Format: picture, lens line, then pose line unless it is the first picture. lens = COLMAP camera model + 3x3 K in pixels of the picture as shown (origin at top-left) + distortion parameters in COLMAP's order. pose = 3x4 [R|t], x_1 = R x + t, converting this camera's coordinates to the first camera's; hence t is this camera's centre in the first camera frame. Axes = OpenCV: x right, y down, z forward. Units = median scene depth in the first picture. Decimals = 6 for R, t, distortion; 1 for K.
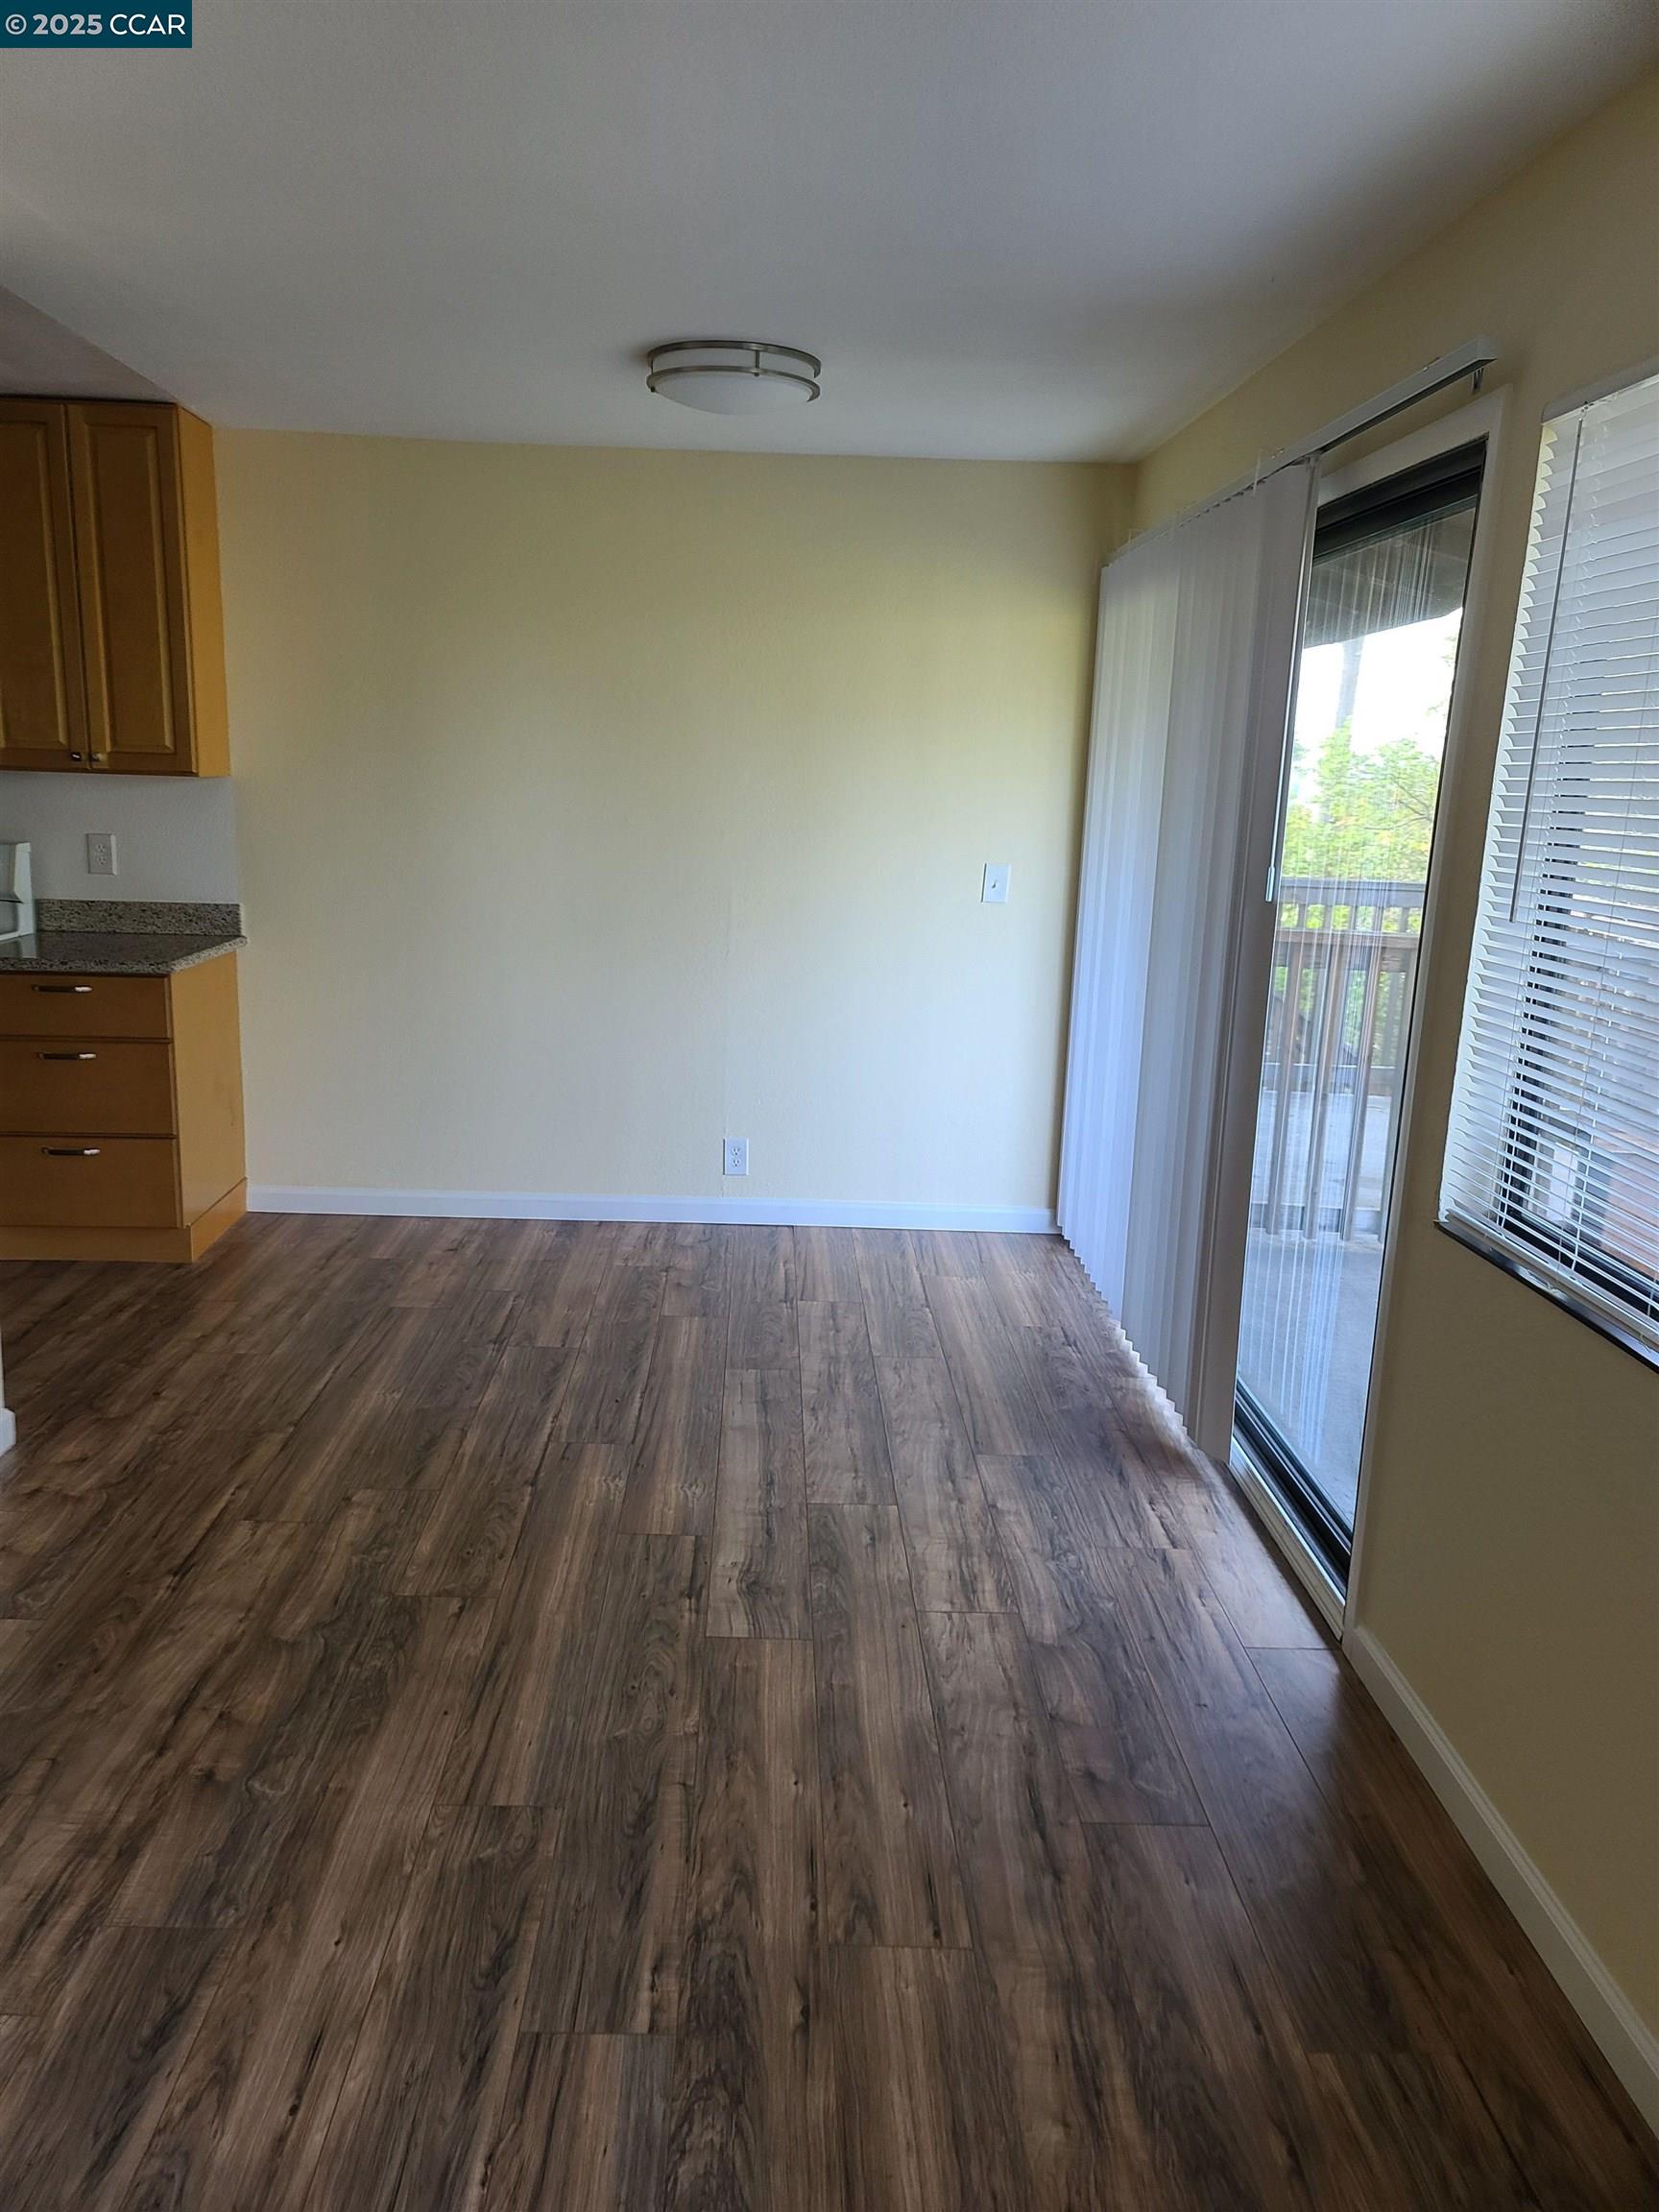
lens RADIAL K [[1642.9, 0, 825.9], [0, 1642.9, 1114.2], [0, 0, 1]] dist [0.039002, 0.004428]
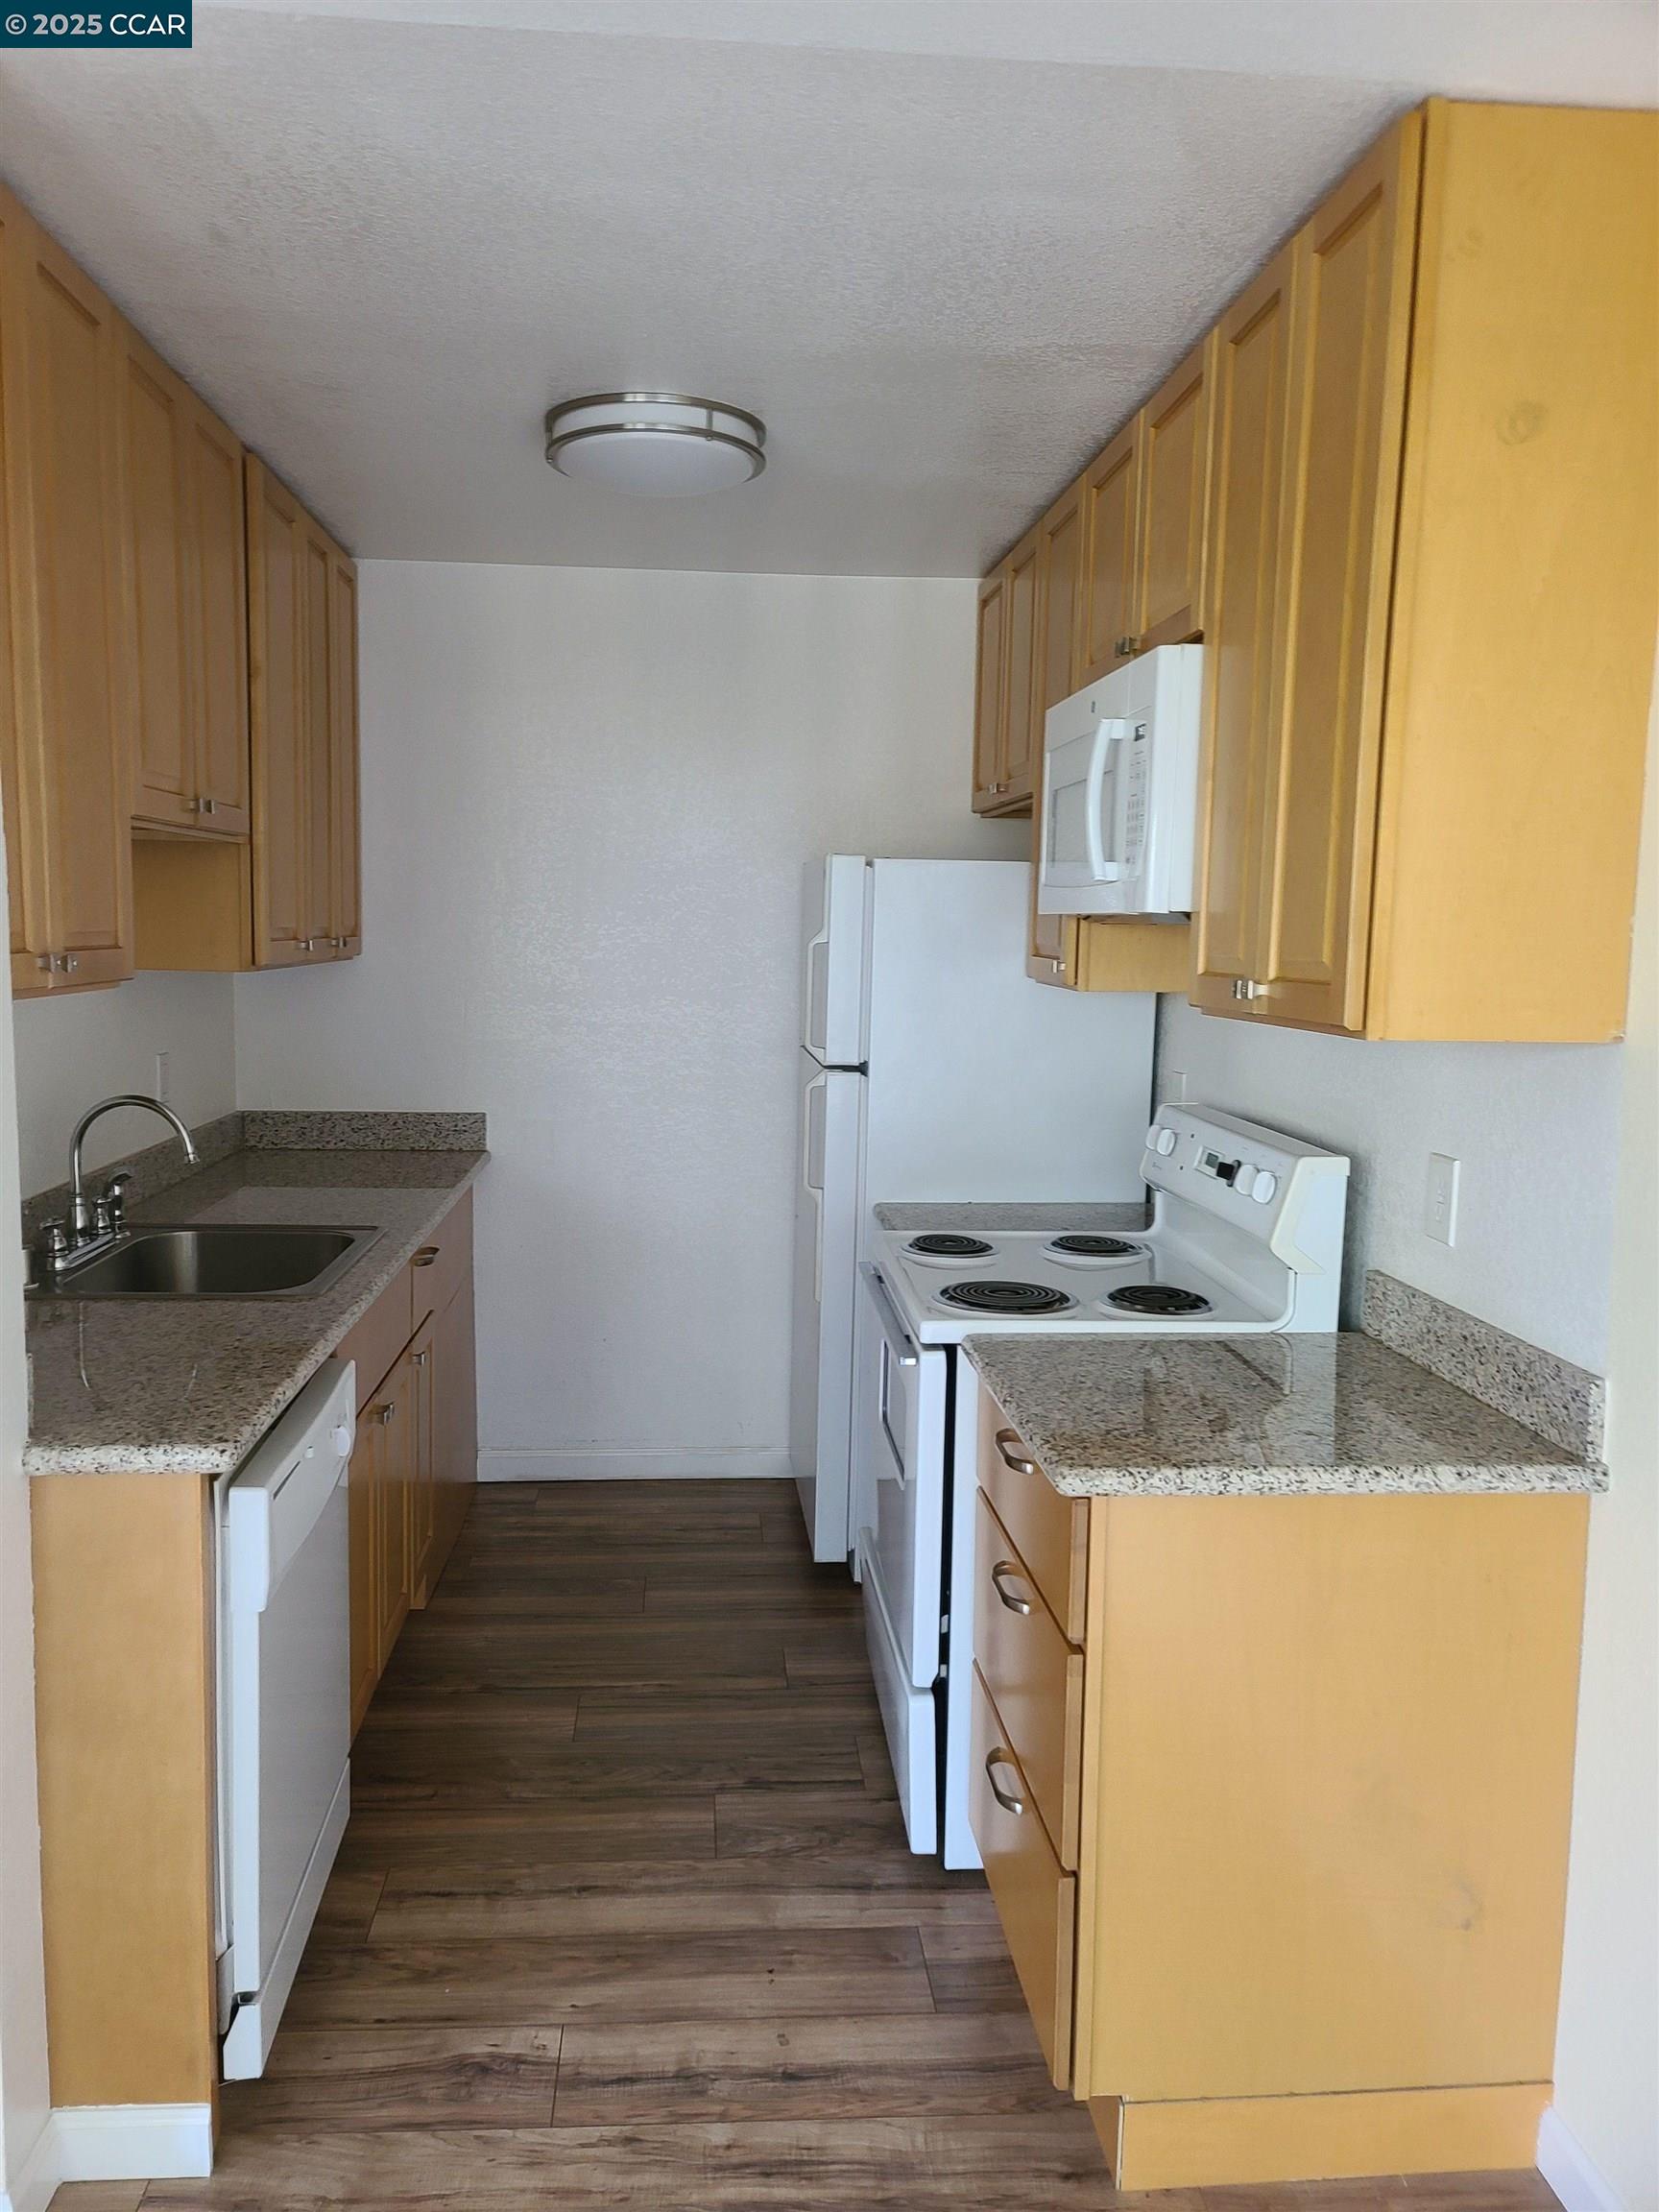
lens RADIAL K [[1642.9, 0, 822.7], [0, 1642.9, 1105.1], [0, 0, 1]] dist [0.039002, 0.004428]
pose [[0.035534, 0.072141, -0.996761, 0.008167], [-0.232190, 0.970694, 0.061977, -0.195709], [0.972021, 0.229235, 0.051243, 0.920500]]
